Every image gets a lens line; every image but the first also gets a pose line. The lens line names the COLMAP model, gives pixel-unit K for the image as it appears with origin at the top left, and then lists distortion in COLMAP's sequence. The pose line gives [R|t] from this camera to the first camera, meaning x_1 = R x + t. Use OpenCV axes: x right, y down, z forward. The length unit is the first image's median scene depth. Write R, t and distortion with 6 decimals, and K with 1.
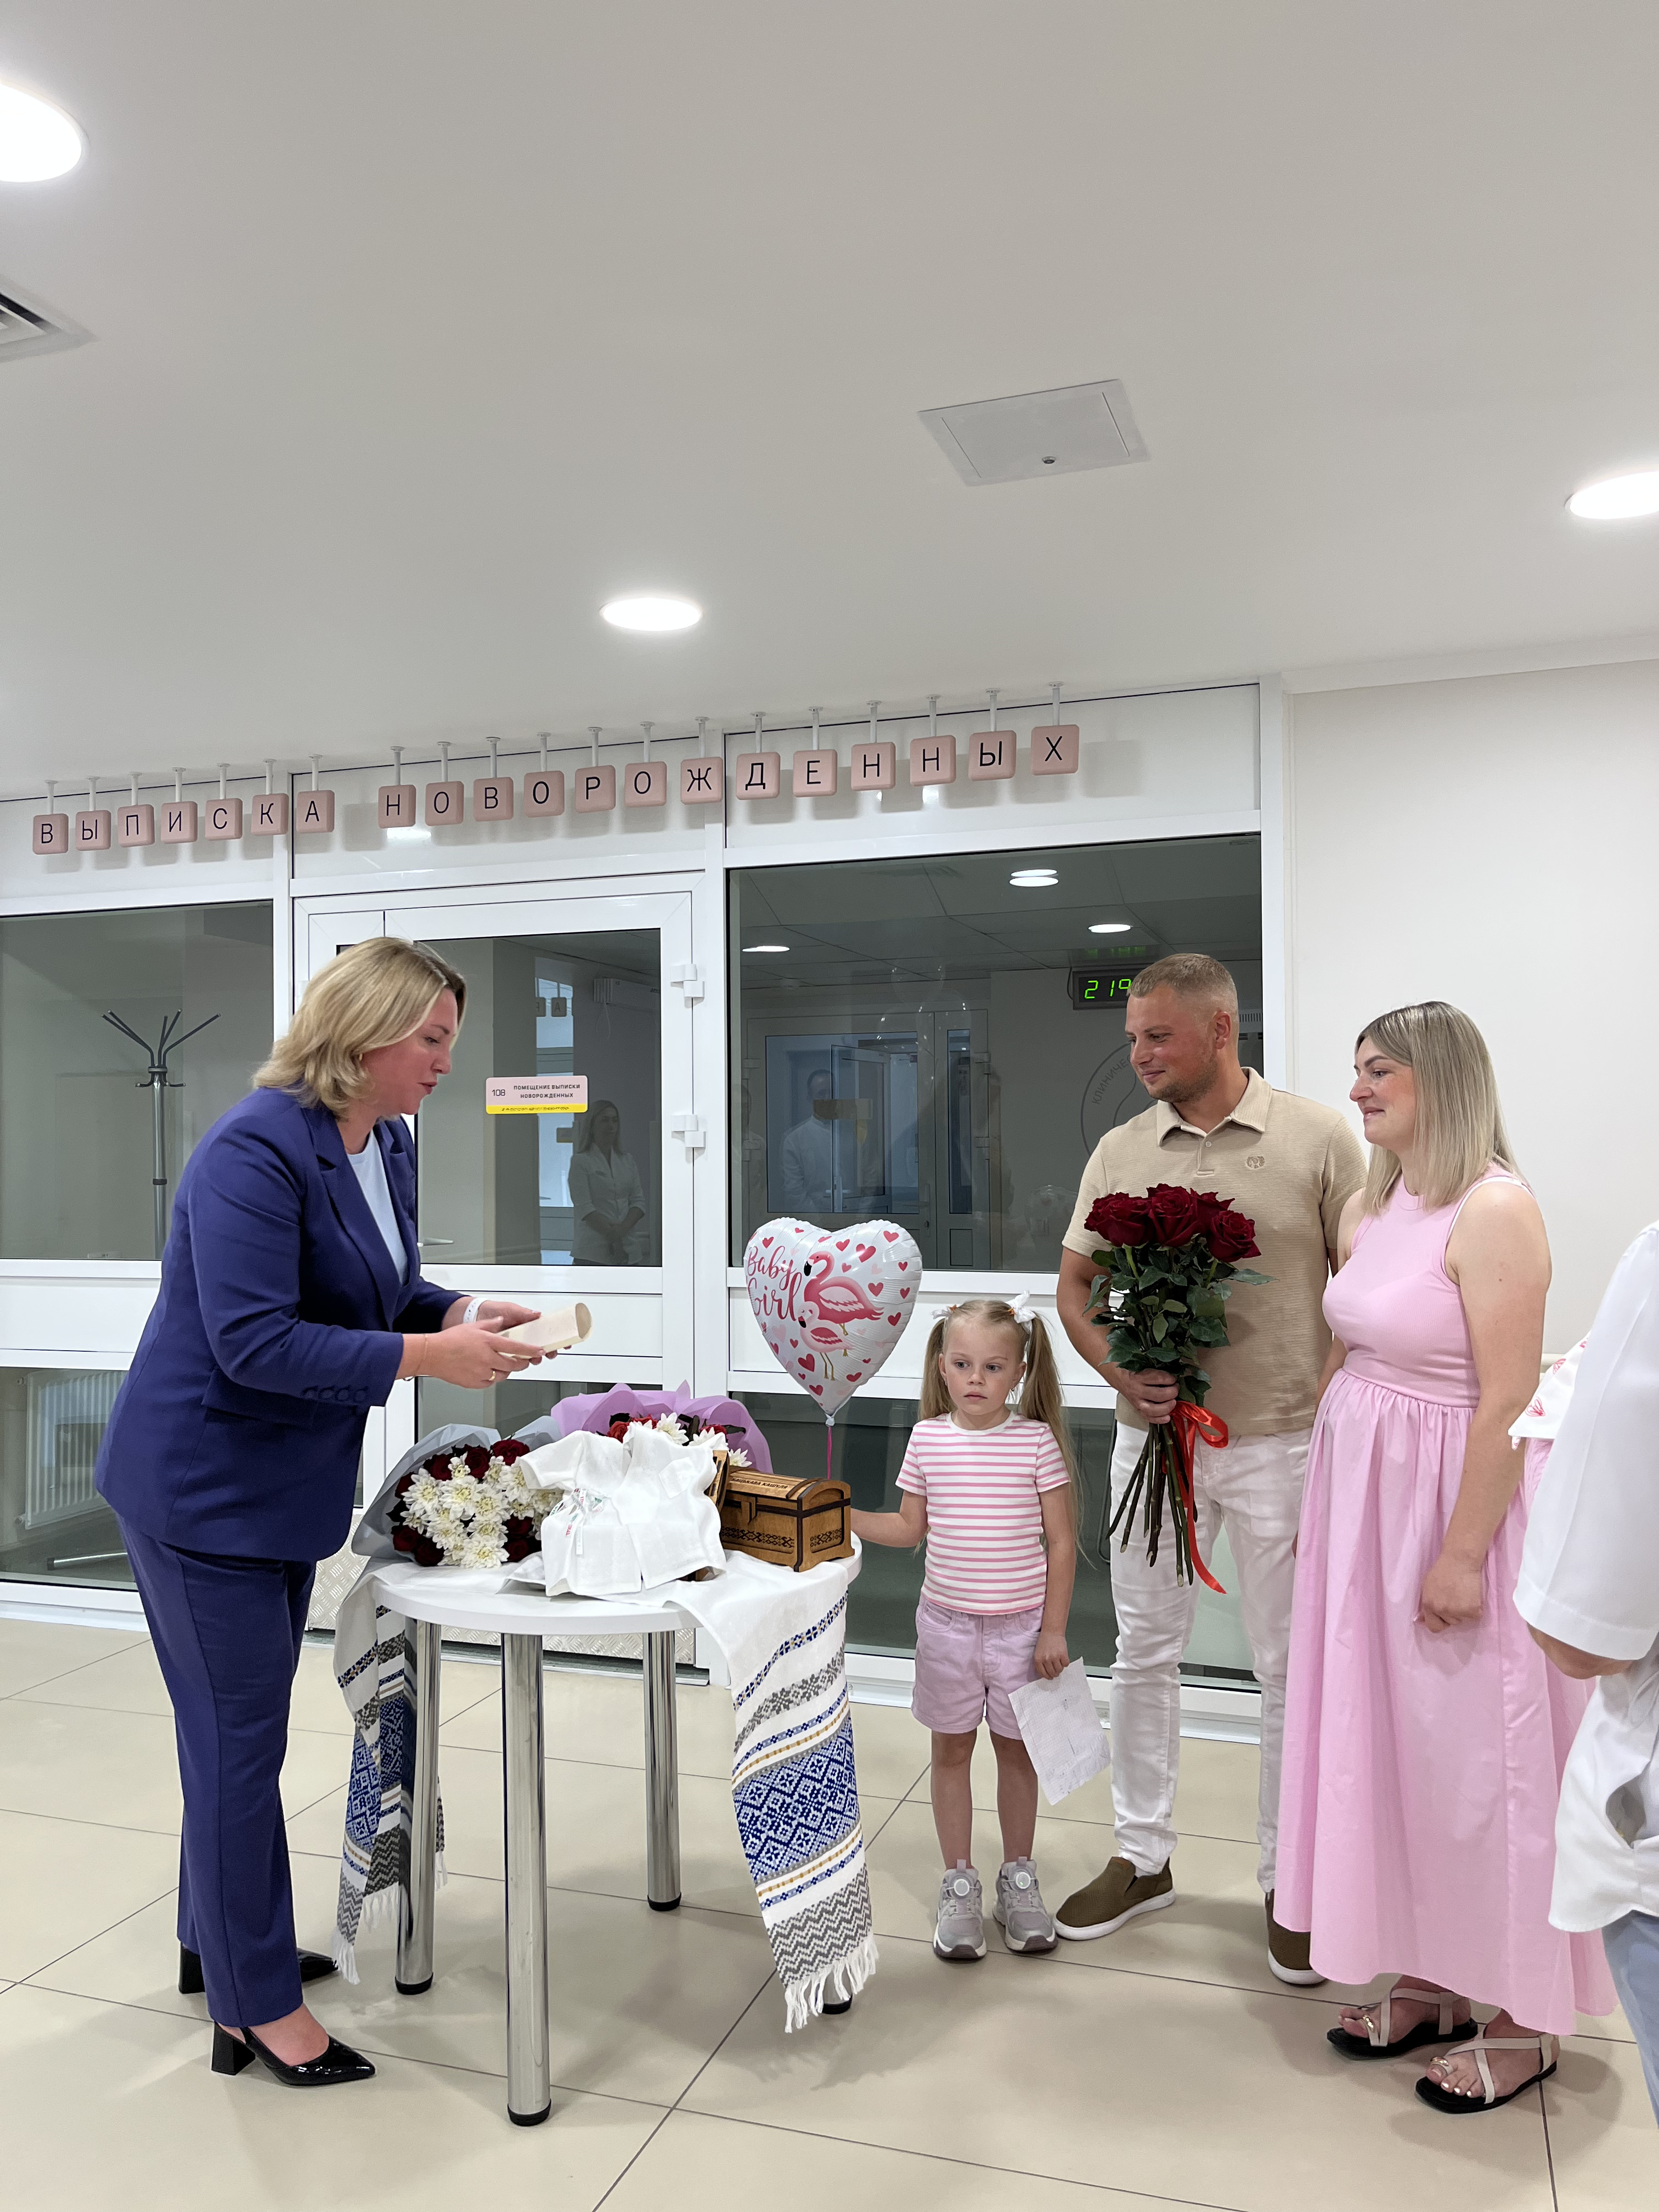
lens RADIAL K [[1707.2, 0, 846.9], [0, 1707.2, 1124.7], [0, 0, 1]] dist [0.021672, -0.052592]
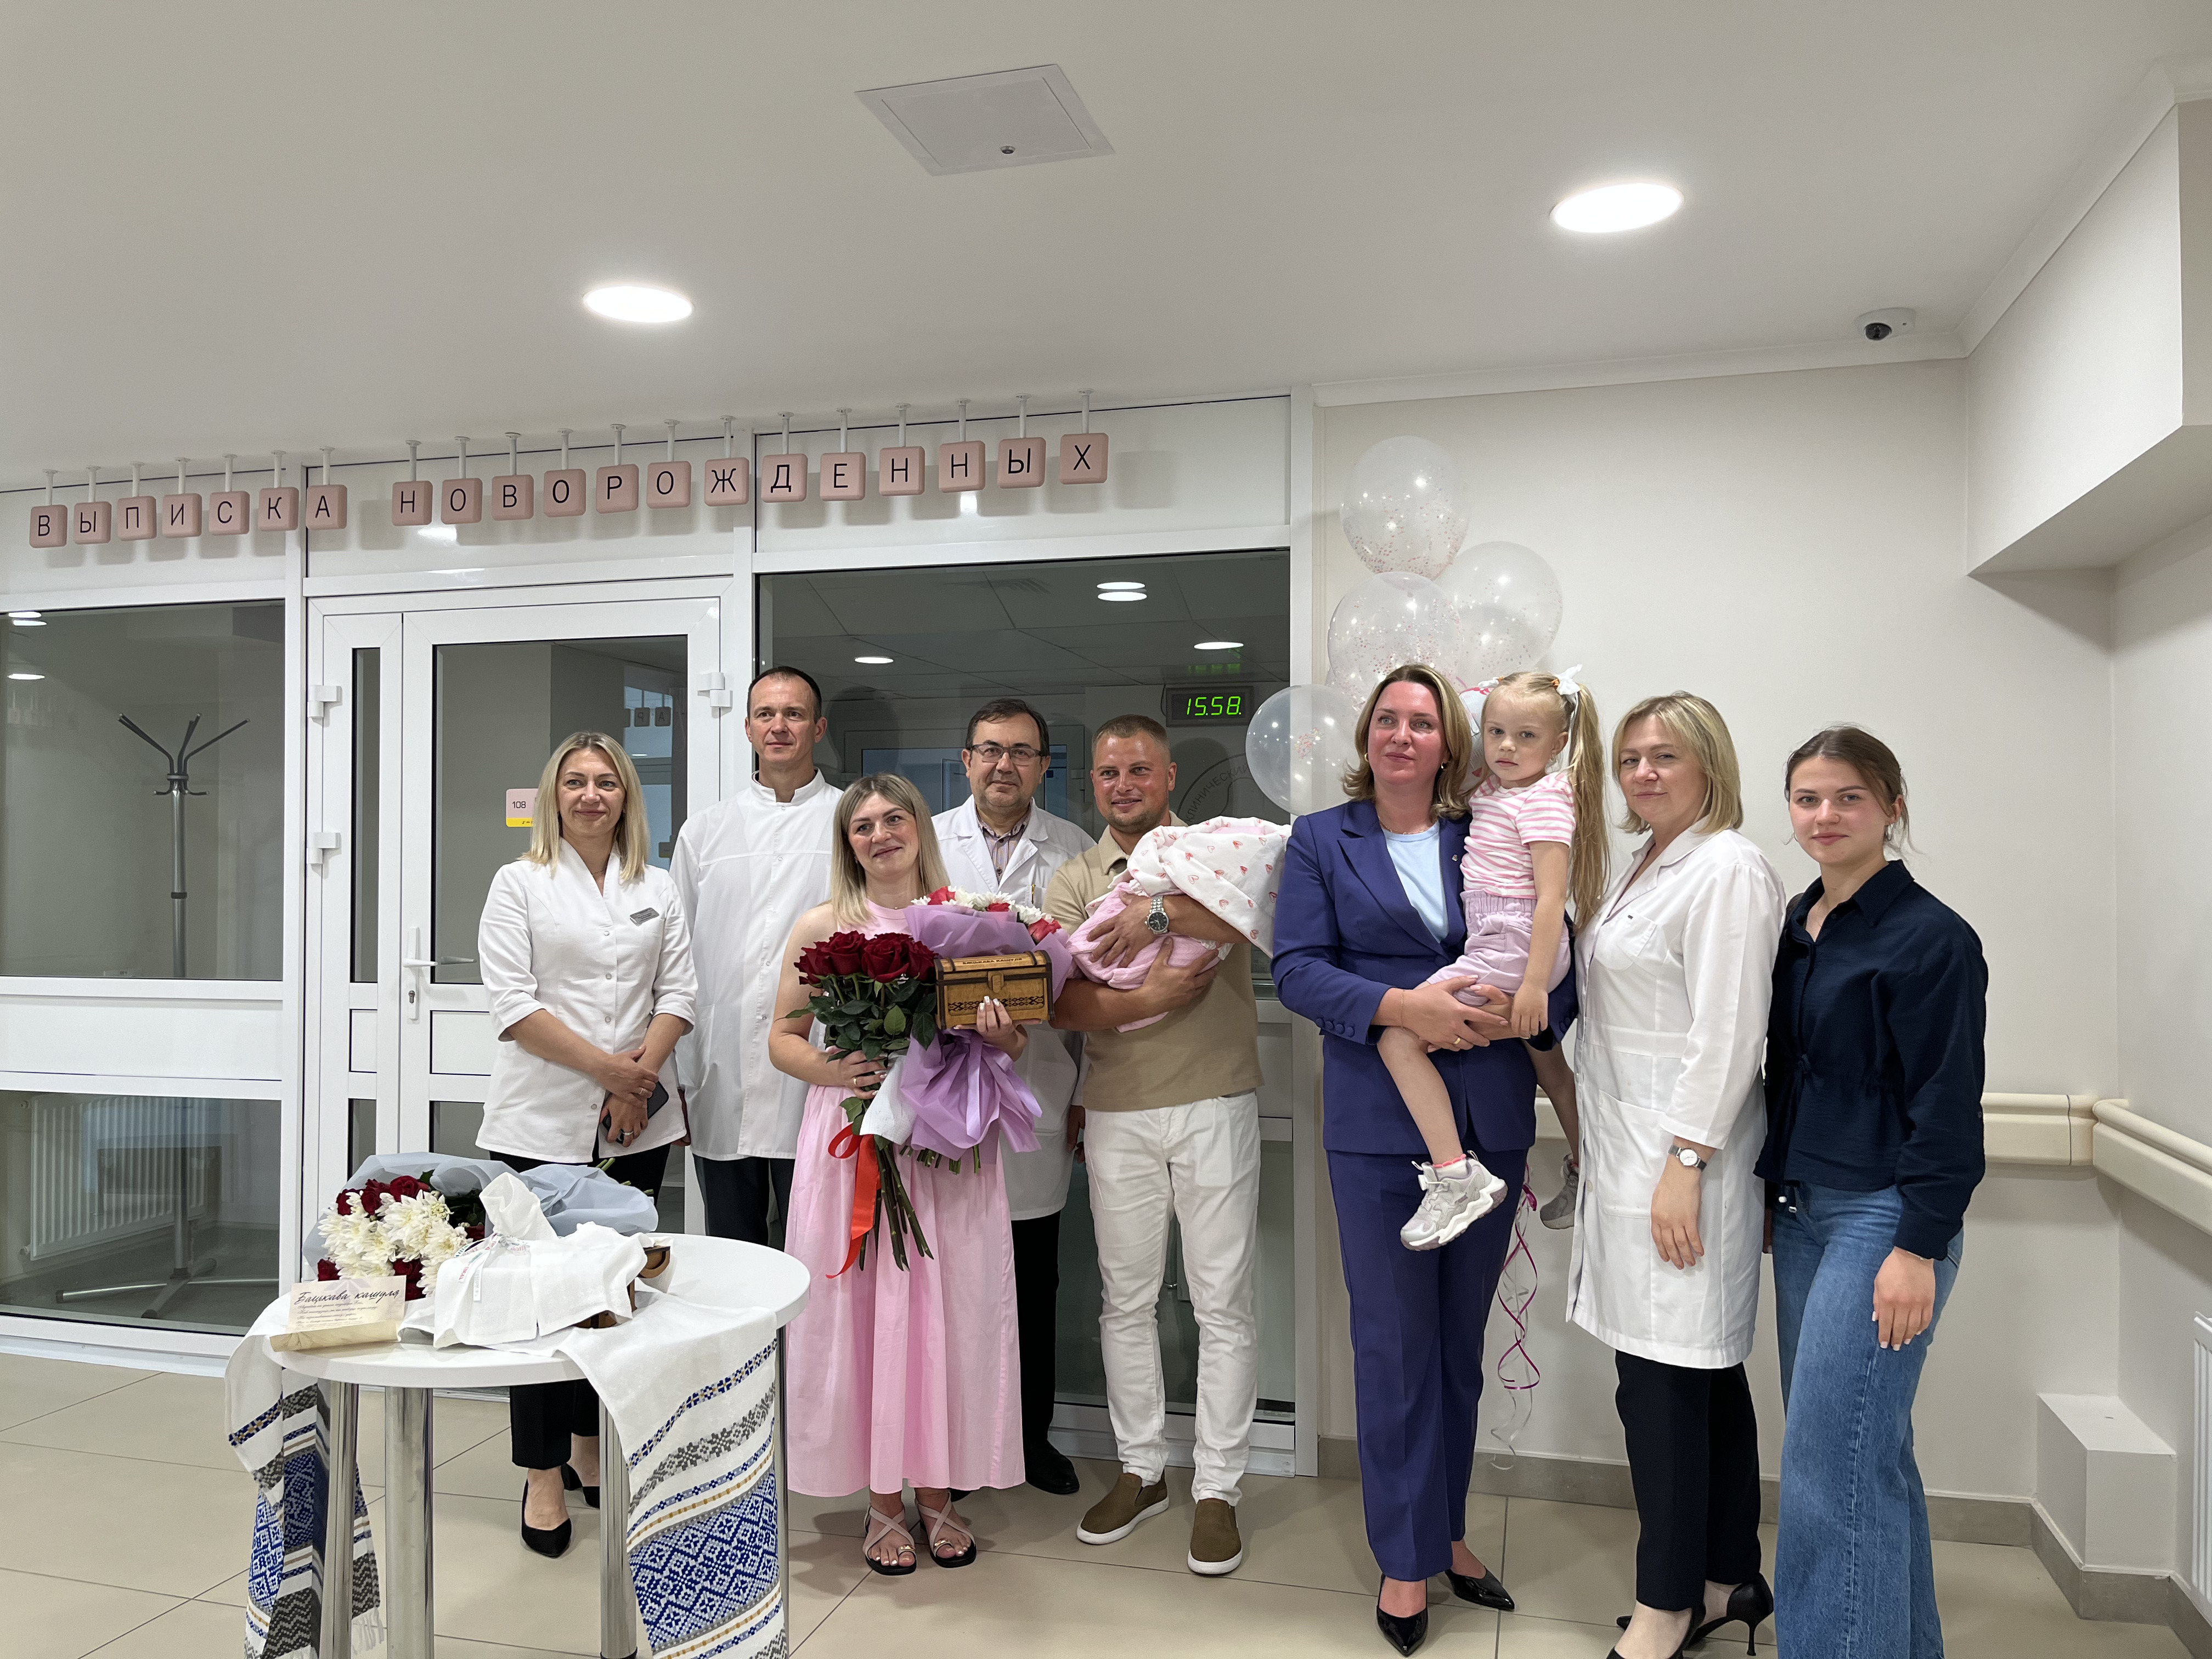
lens RADIAL K [[1707.2, 0, 1119.5], [0, 1707.2, 831.6], [0, 0, 1]] dist [0.021672, -0.052592]
pose [[0.998083, 0.008975, 0.061243, 0.082948], [-0.008679, 0.999949, -0.005104, -0.001897], [-0.061285, 0.004563, 0.998110, 0.028541]]
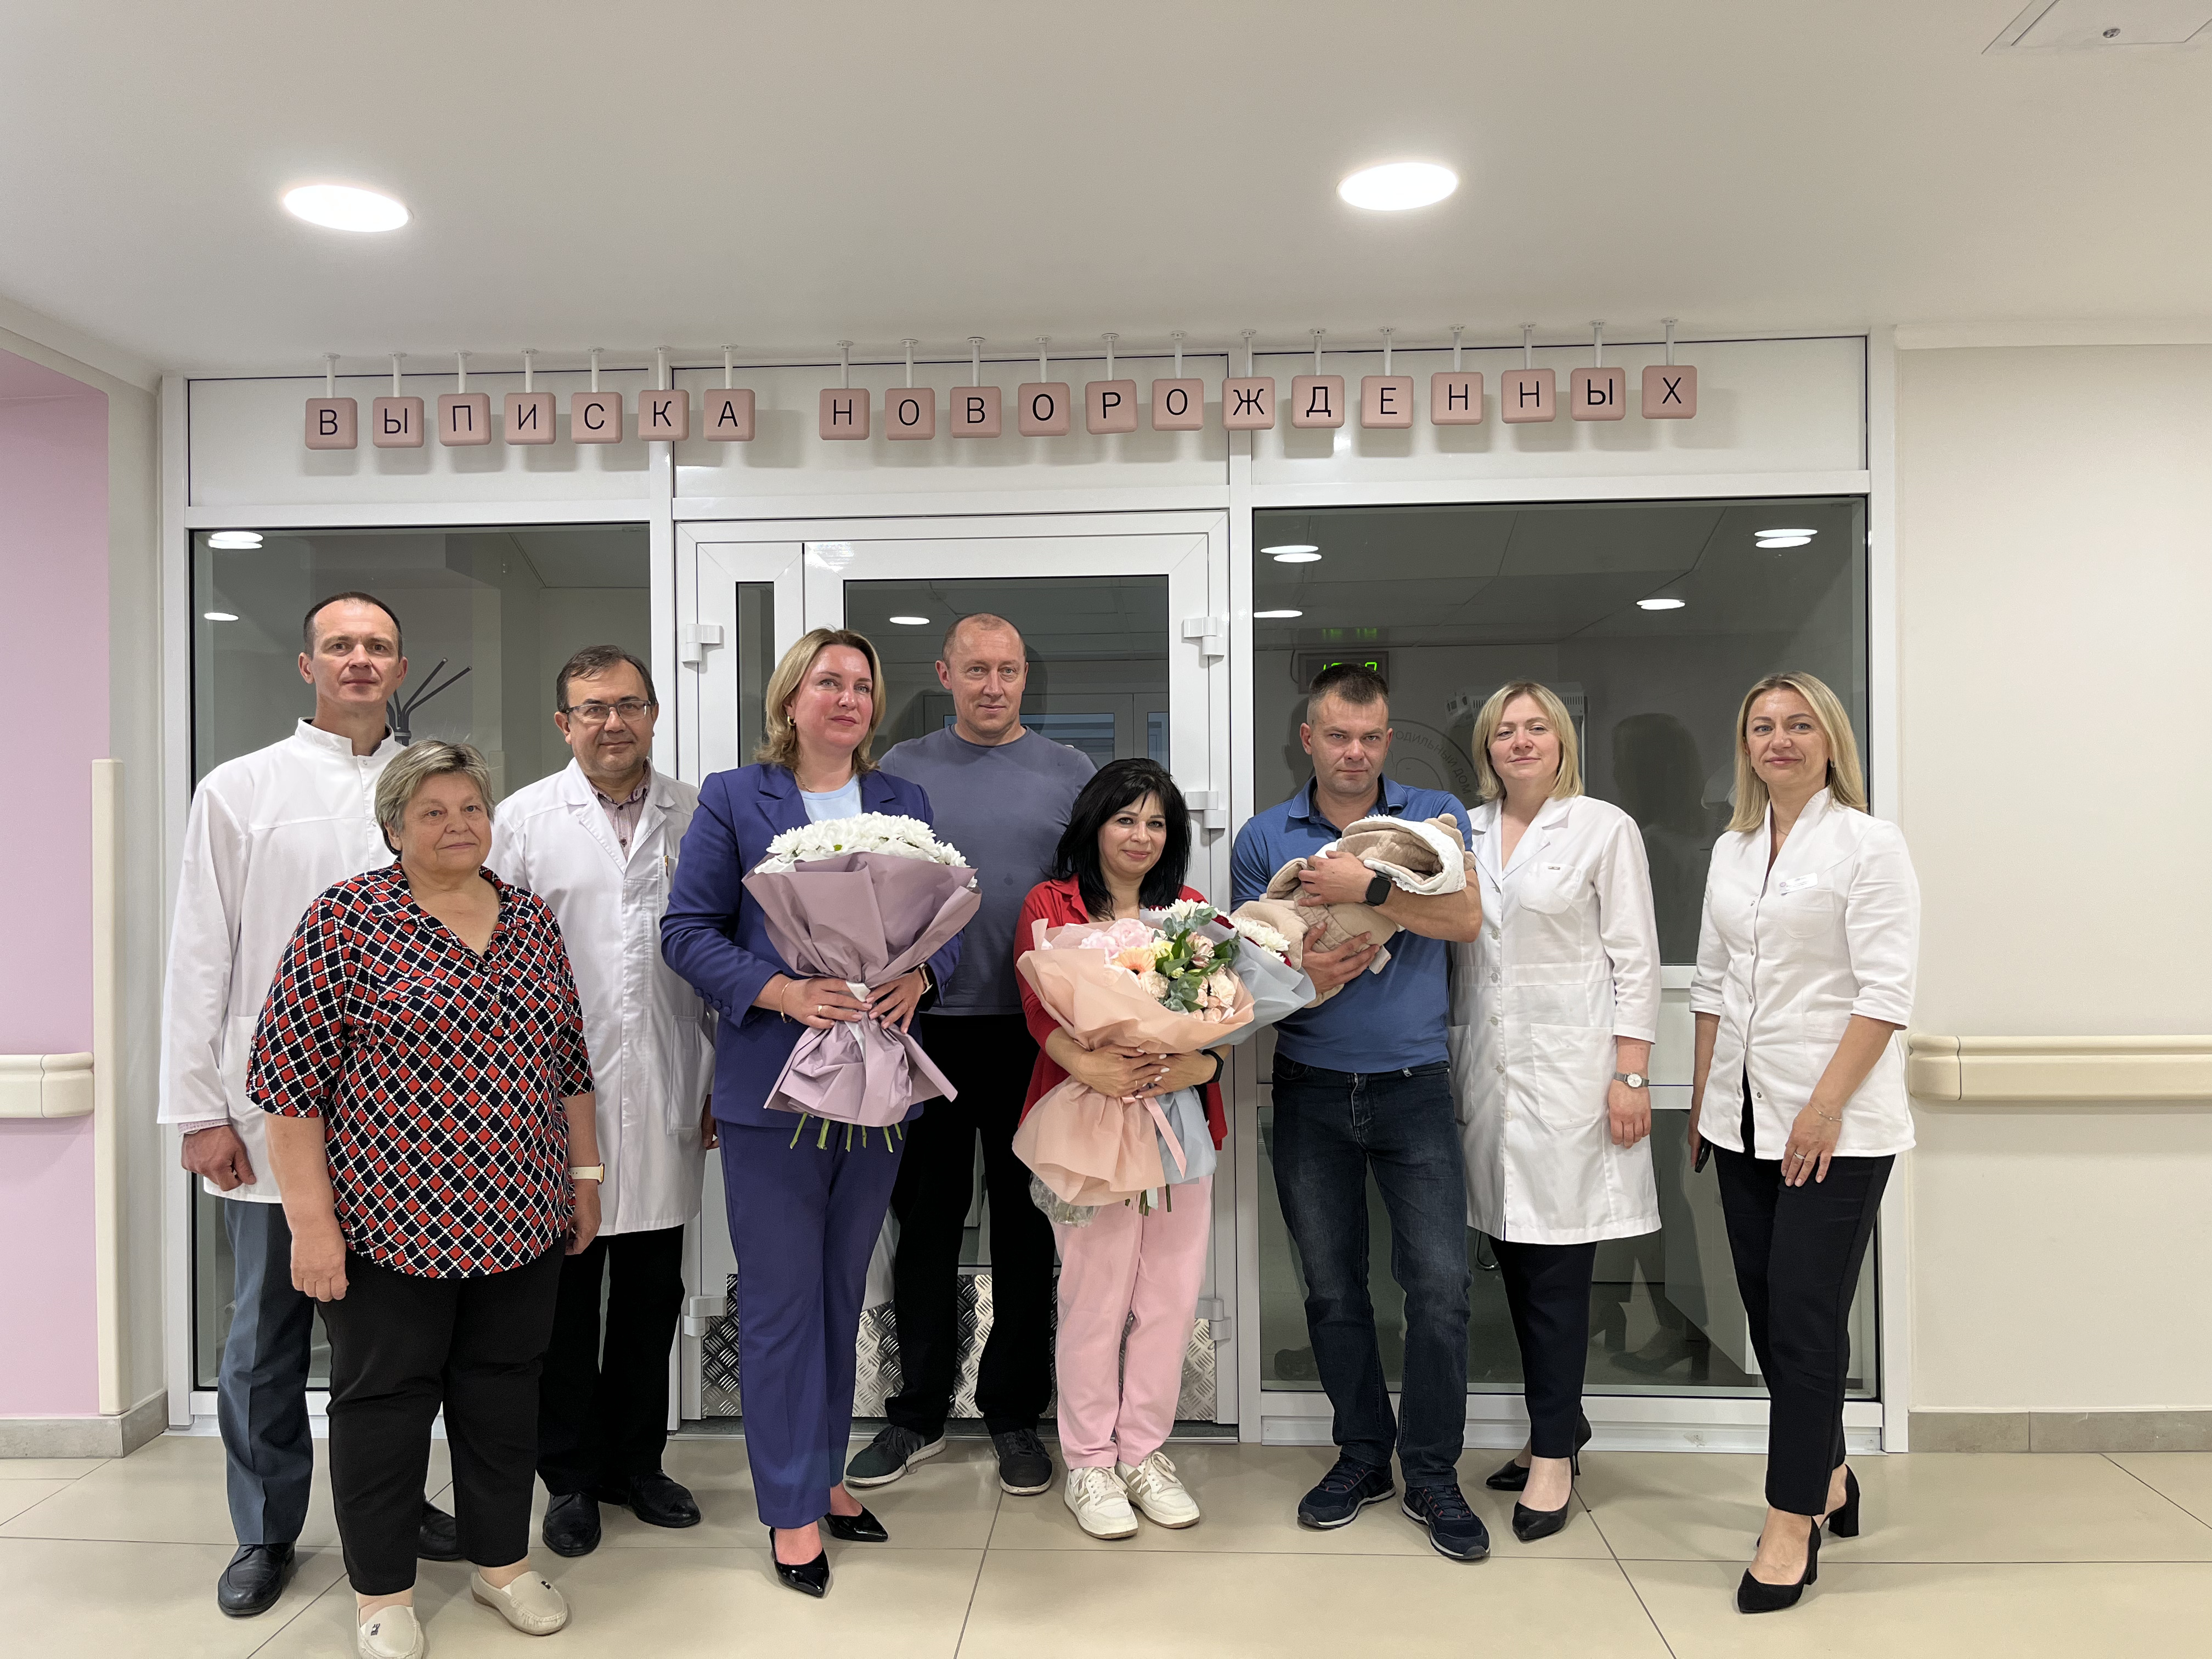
lens RADIAL K [[1707.2, 0, 1109.7], [0, 1707.2, 815.2], [0, 0, 1]] dist [0.021672, -0.052592]
pose [[0.962425, -0.000175, 0.271549, -0.407670], [-0.001094, 0.999989, 0.004522, 0.002429], [-0.271547, -0.004649, 0.962414, 0.198588]]
